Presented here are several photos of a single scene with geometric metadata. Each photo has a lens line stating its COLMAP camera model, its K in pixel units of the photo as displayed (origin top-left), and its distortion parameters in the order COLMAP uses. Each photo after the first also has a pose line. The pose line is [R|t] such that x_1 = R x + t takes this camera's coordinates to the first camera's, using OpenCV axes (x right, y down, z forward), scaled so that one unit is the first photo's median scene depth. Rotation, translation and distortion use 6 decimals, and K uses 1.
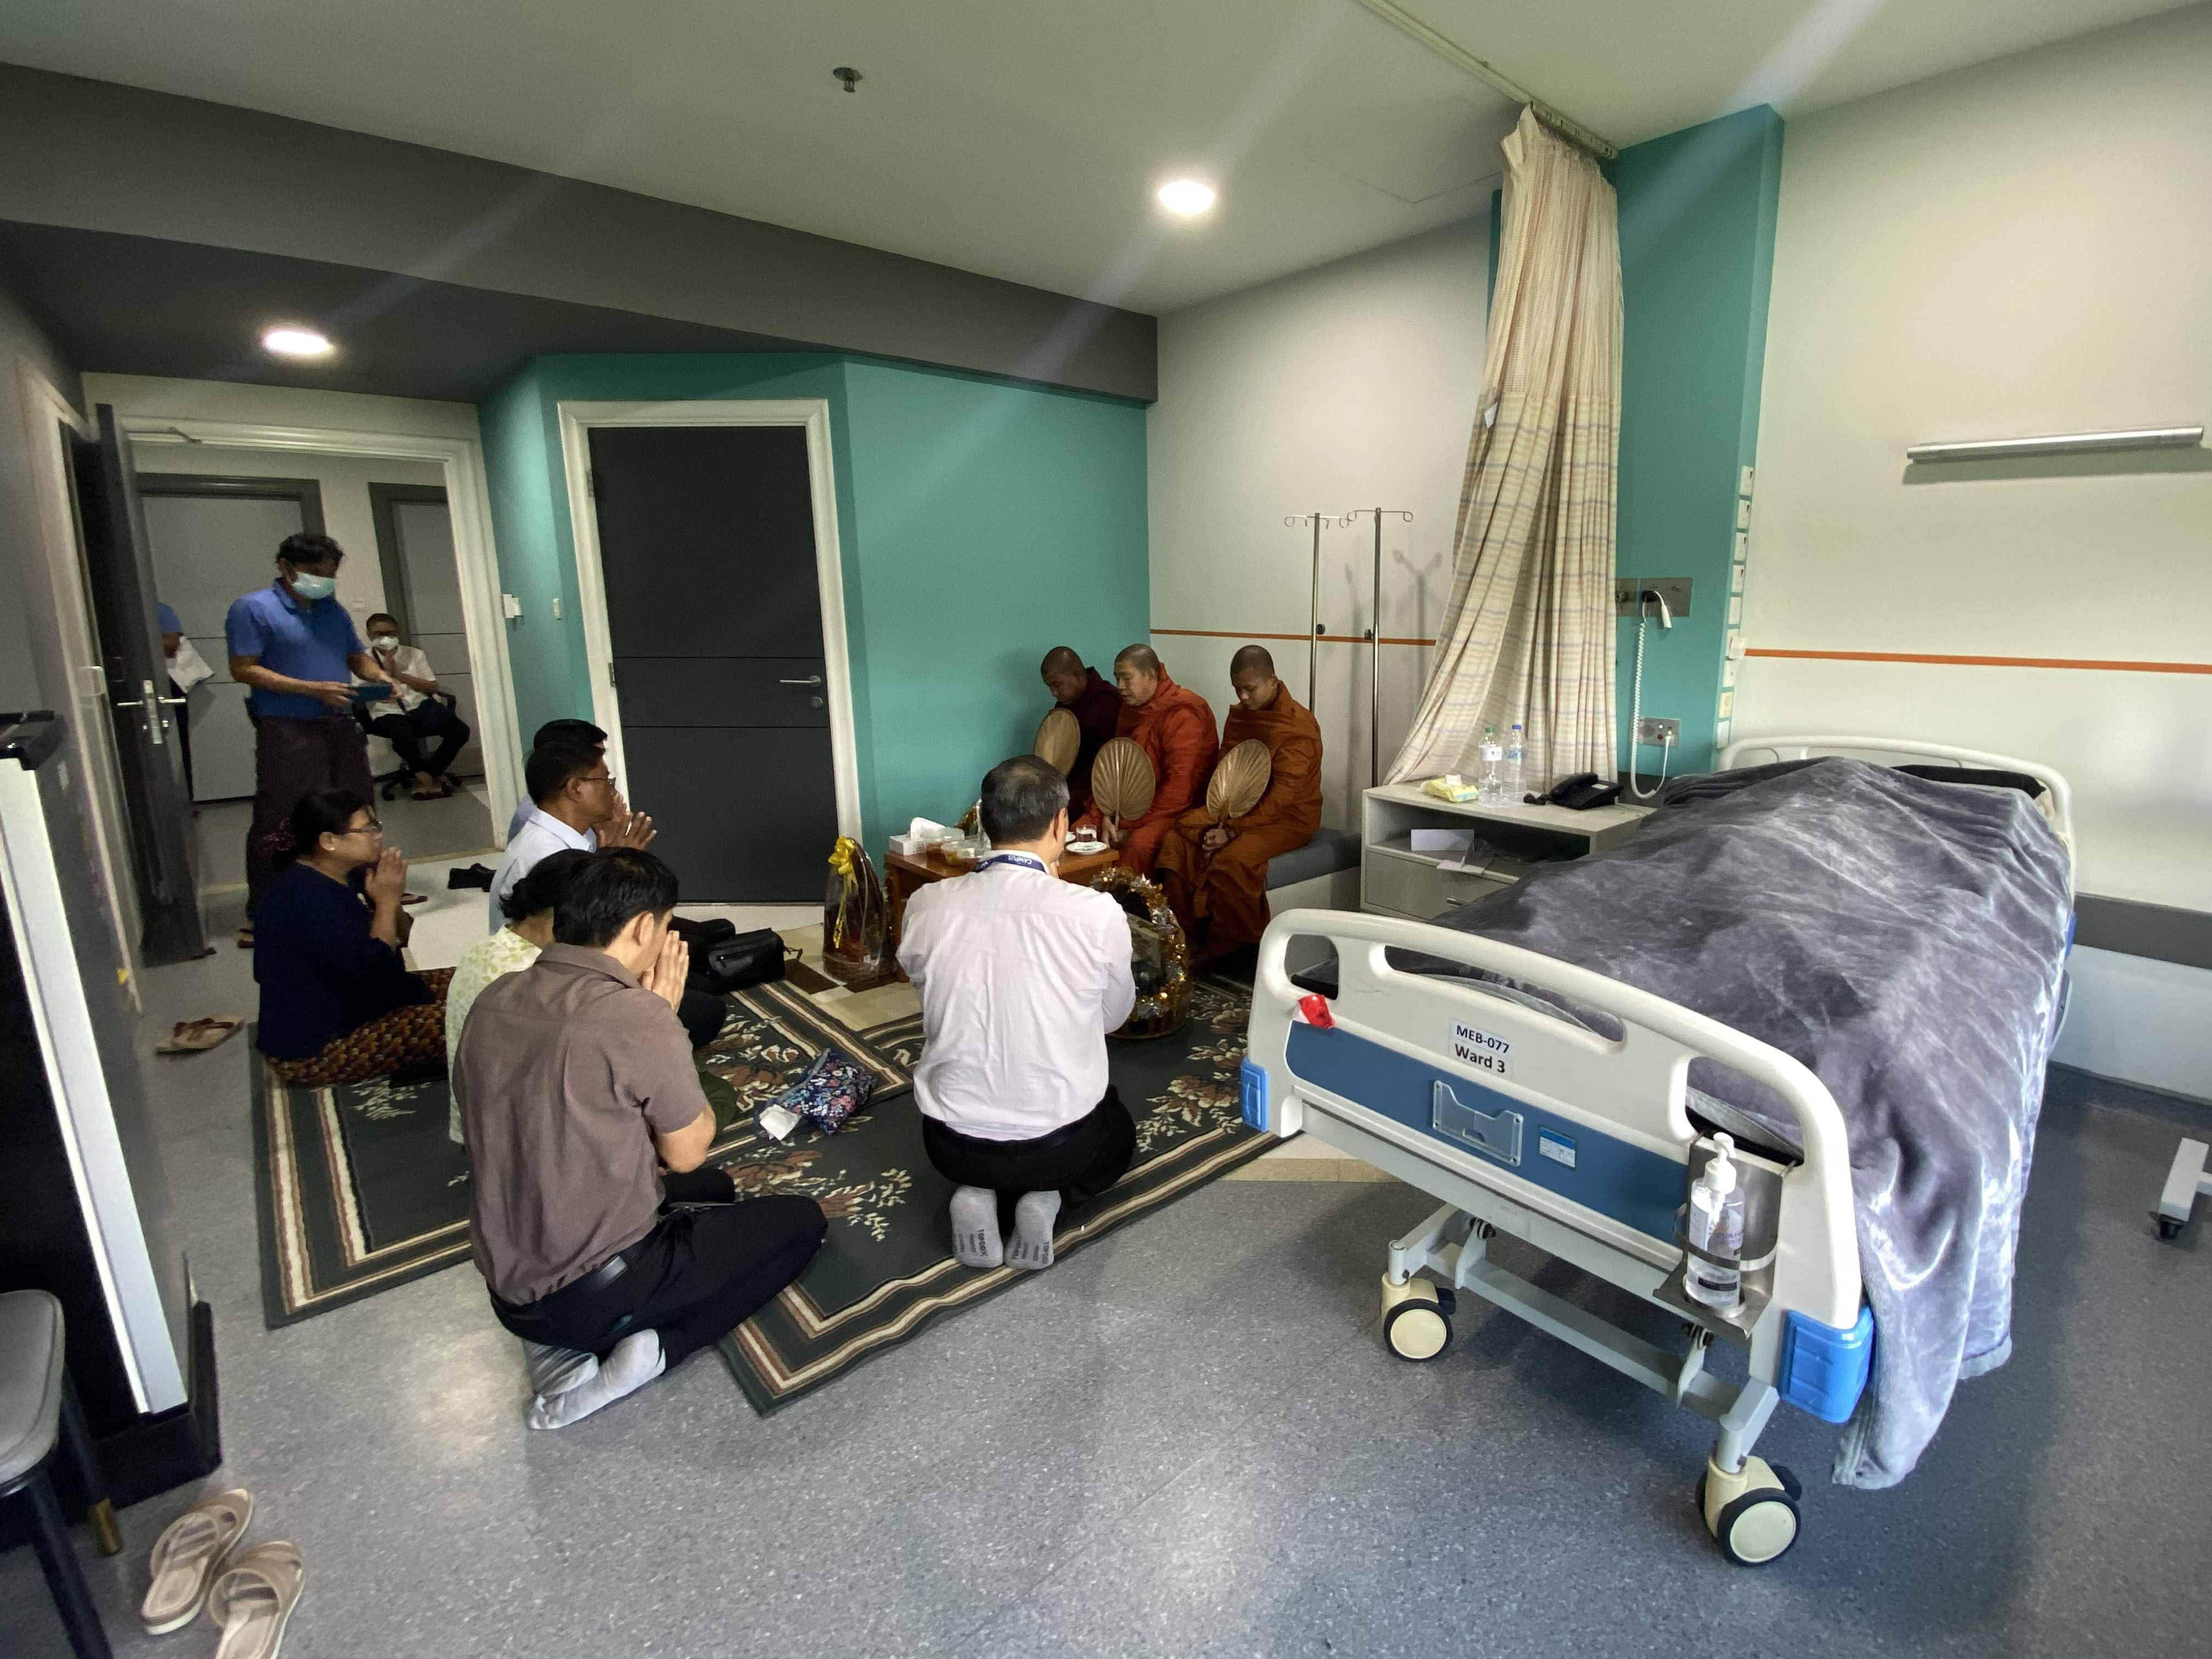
lens RADIAL K [[1025.8, 0, 1247.7], [0, 1025.8, 762.8], [0, 0, 1]] dist [0.000643, 0.000074]
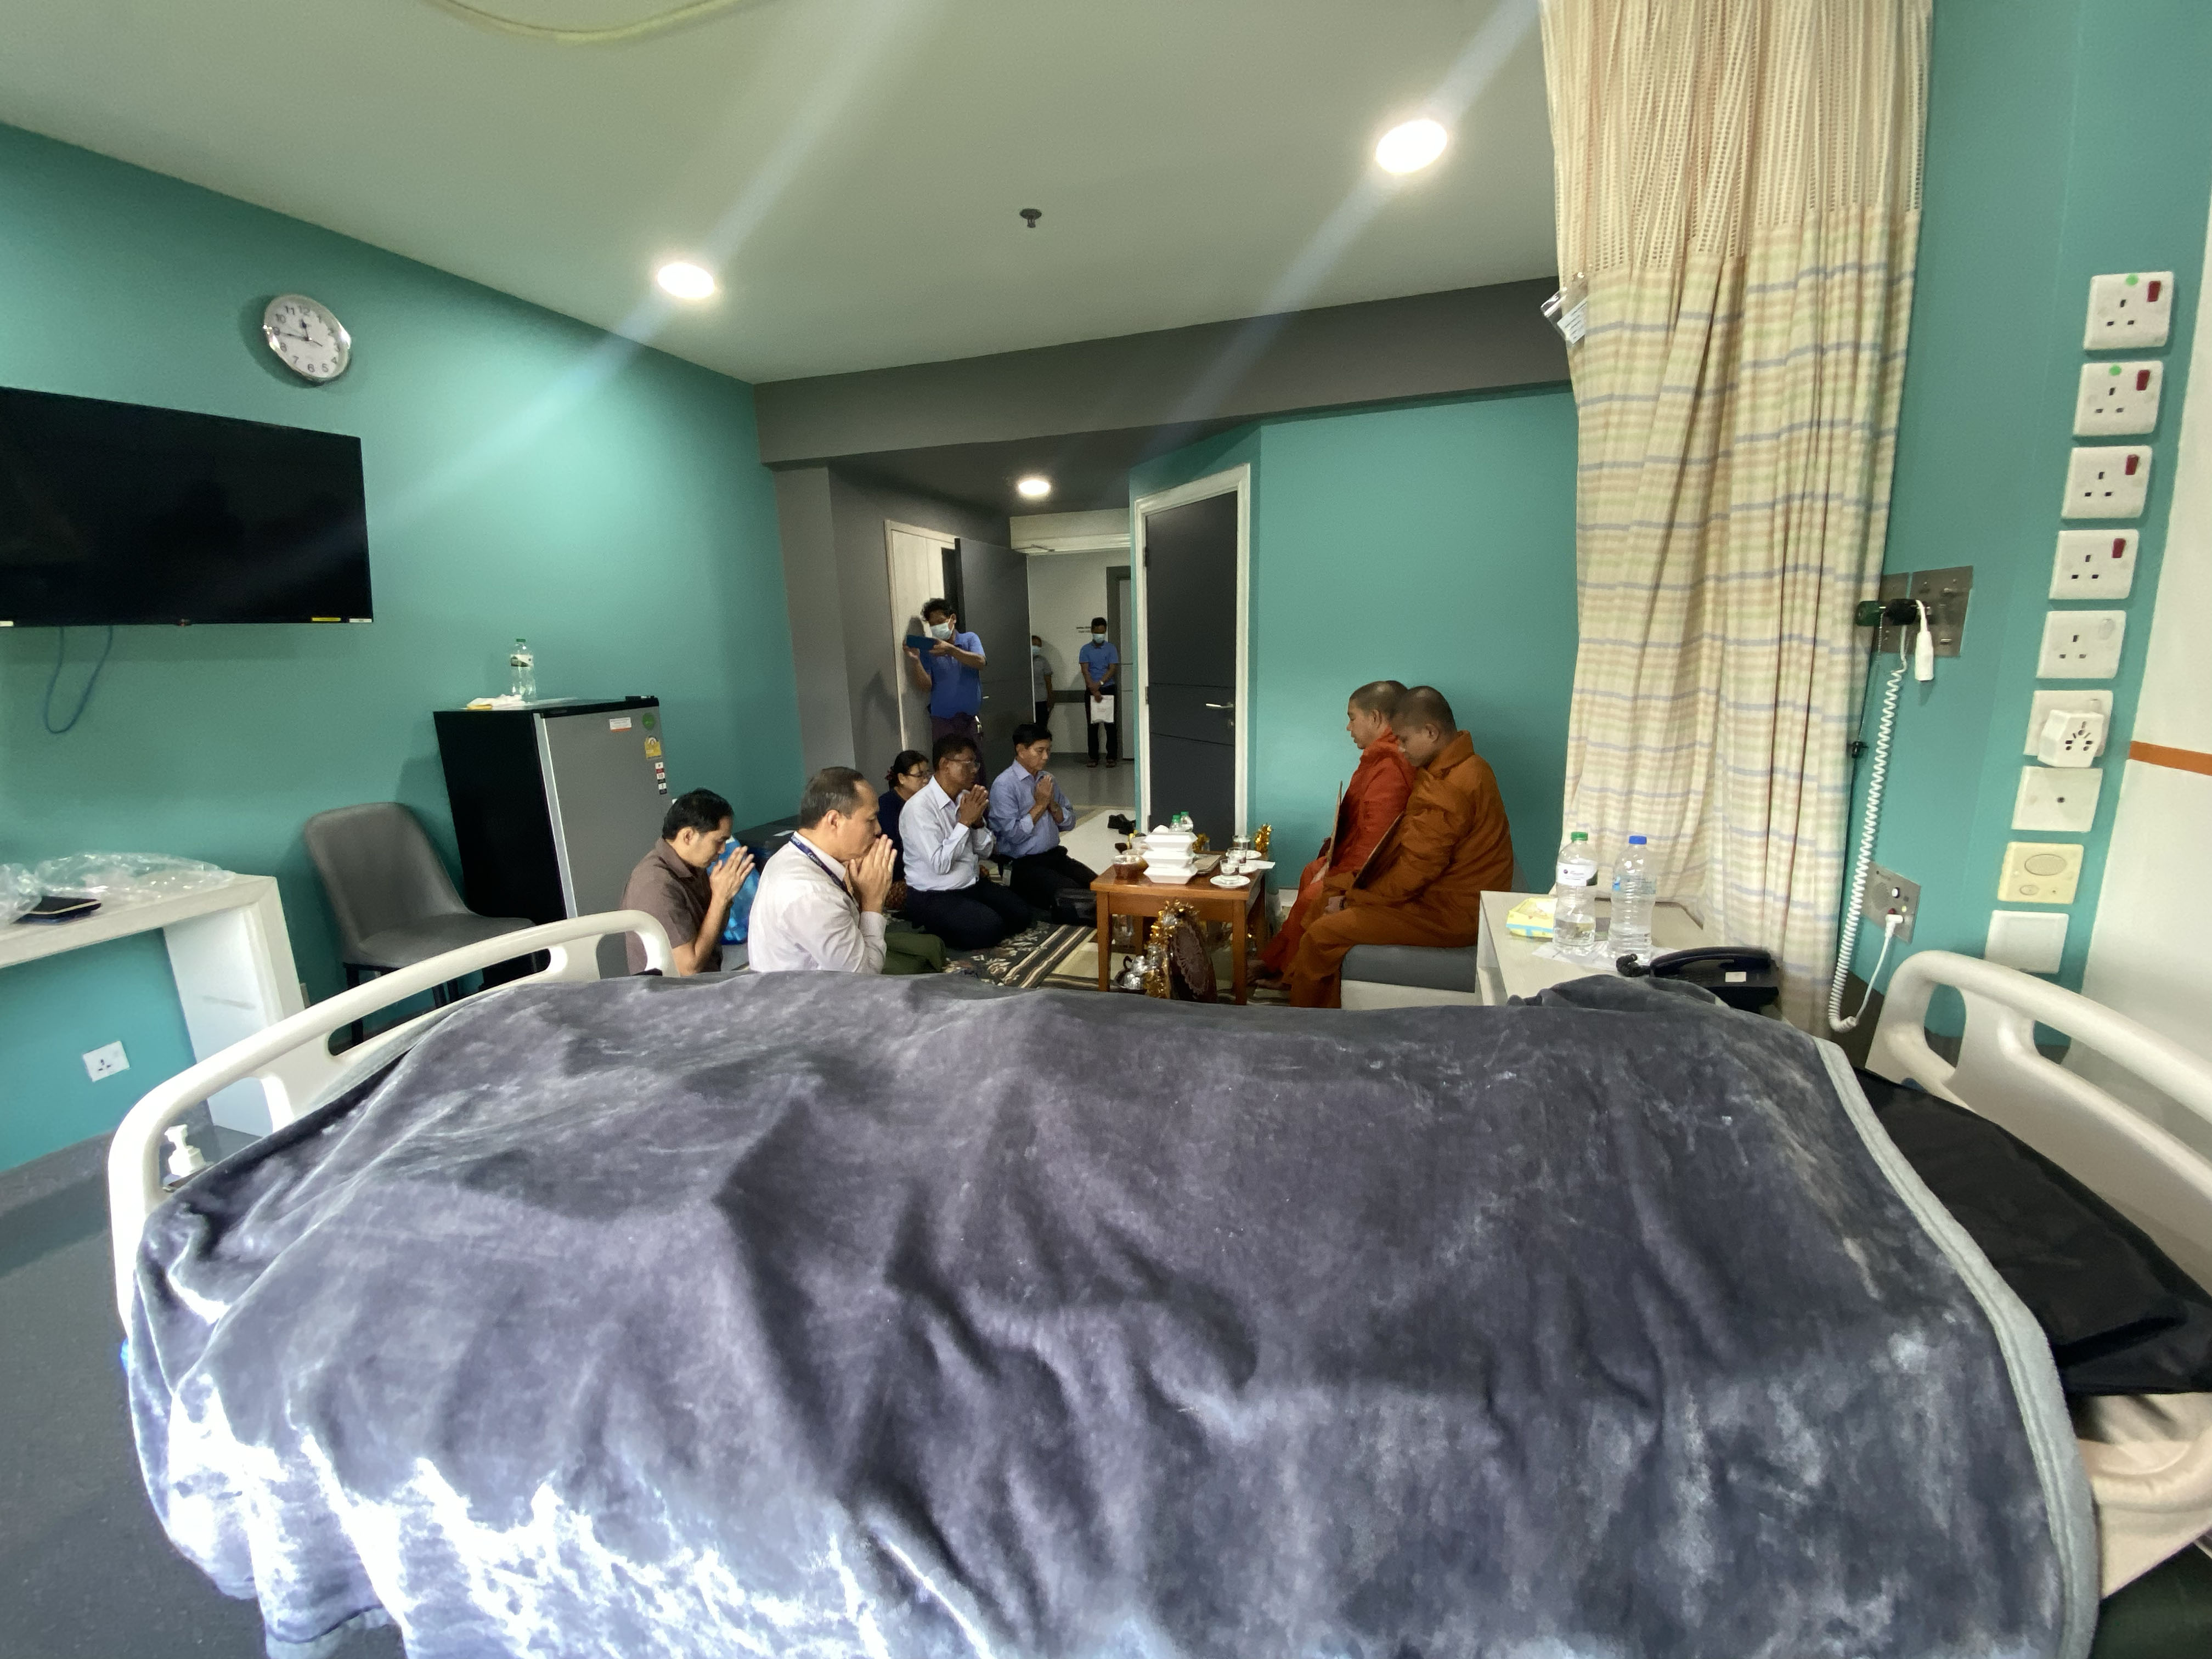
lens RADIAL K [[892.7, 0, 1130.6], [0, 892.7, 843.6], [0, 0, 1]] dist [0.000851, -0.011681]
pose [[0.475634, 0.185523, -0.859857, 0.563990], [-0.125690, 0.981810, 0.142309, -0.069348], [0.870617, 0.040388, 0.490300, 0.481712]]
